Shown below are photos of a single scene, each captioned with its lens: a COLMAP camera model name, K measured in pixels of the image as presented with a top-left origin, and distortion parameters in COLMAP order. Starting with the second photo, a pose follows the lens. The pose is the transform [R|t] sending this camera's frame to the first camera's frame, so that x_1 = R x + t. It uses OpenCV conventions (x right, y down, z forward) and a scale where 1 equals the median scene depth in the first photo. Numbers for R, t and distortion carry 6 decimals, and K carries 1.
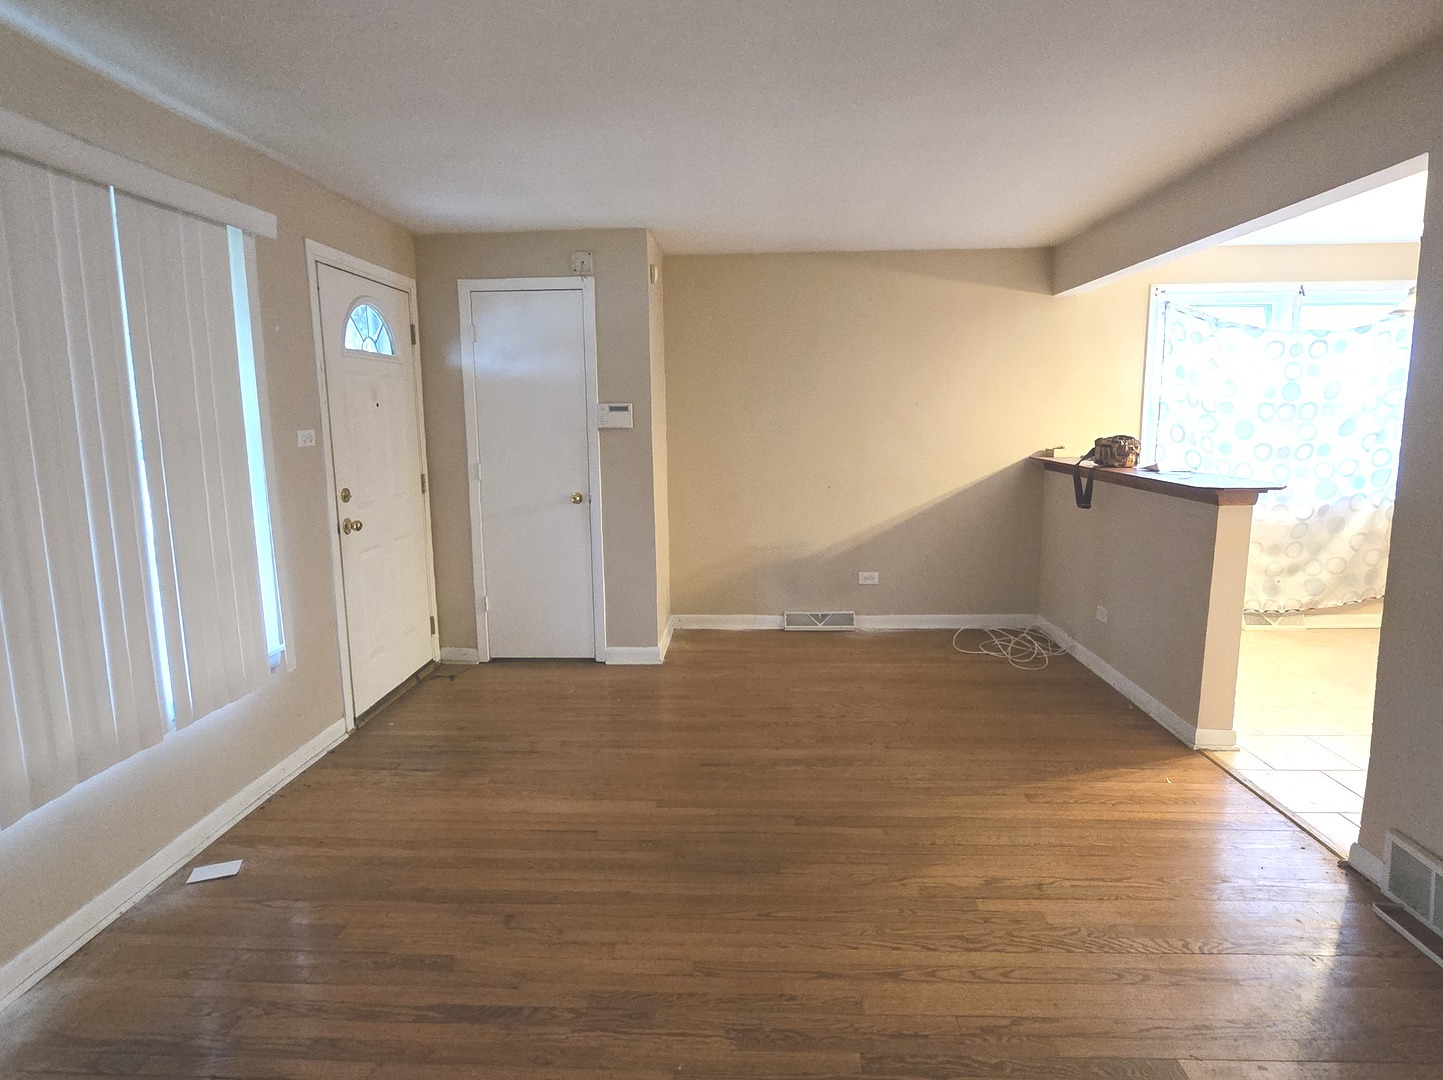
lens RADIAL K [[835.5, 0, 721.5], [0, 835.5, 540.0], [0, 0, 1]] dist [-0.001464, 0.000247]
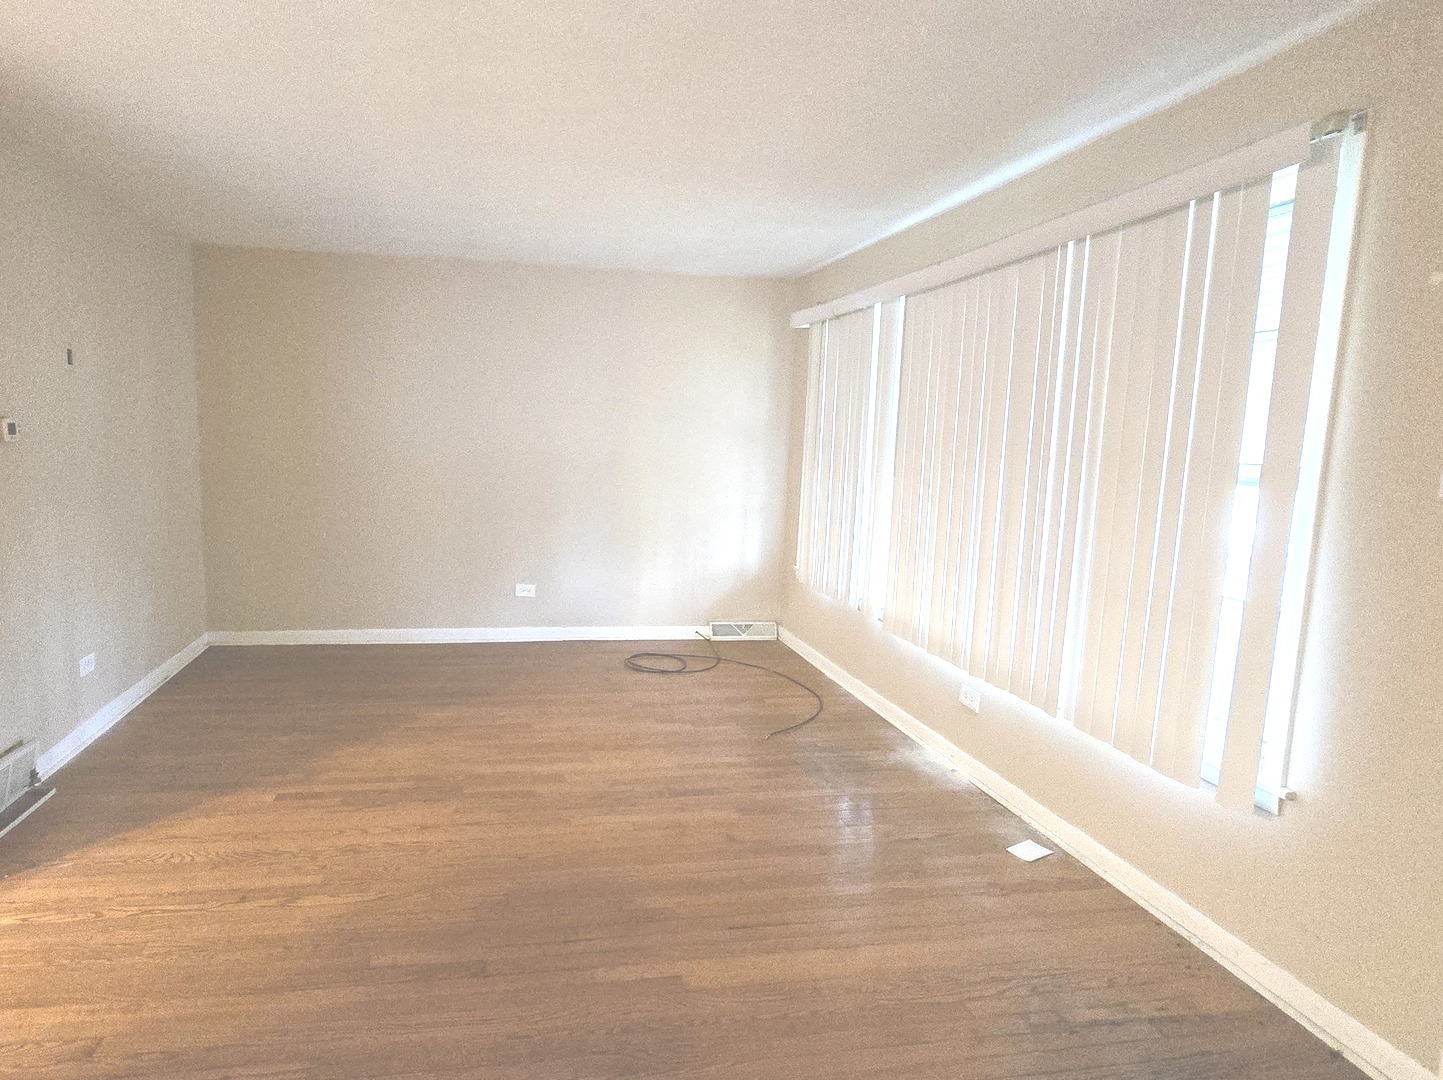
lens RADIAL K [[822.4, 0, 615.5], [0, 822.4, 539.5], [0, 0, 1]] dist [-0.000822, 0.000034]
pose [[-0.980861, 0.019188, -0.193762, 0.121391], [-0.036288, 0.959683, 0.278732, -0.271191], [0.191299, 0.280429, -0.940619, 1.789436]]
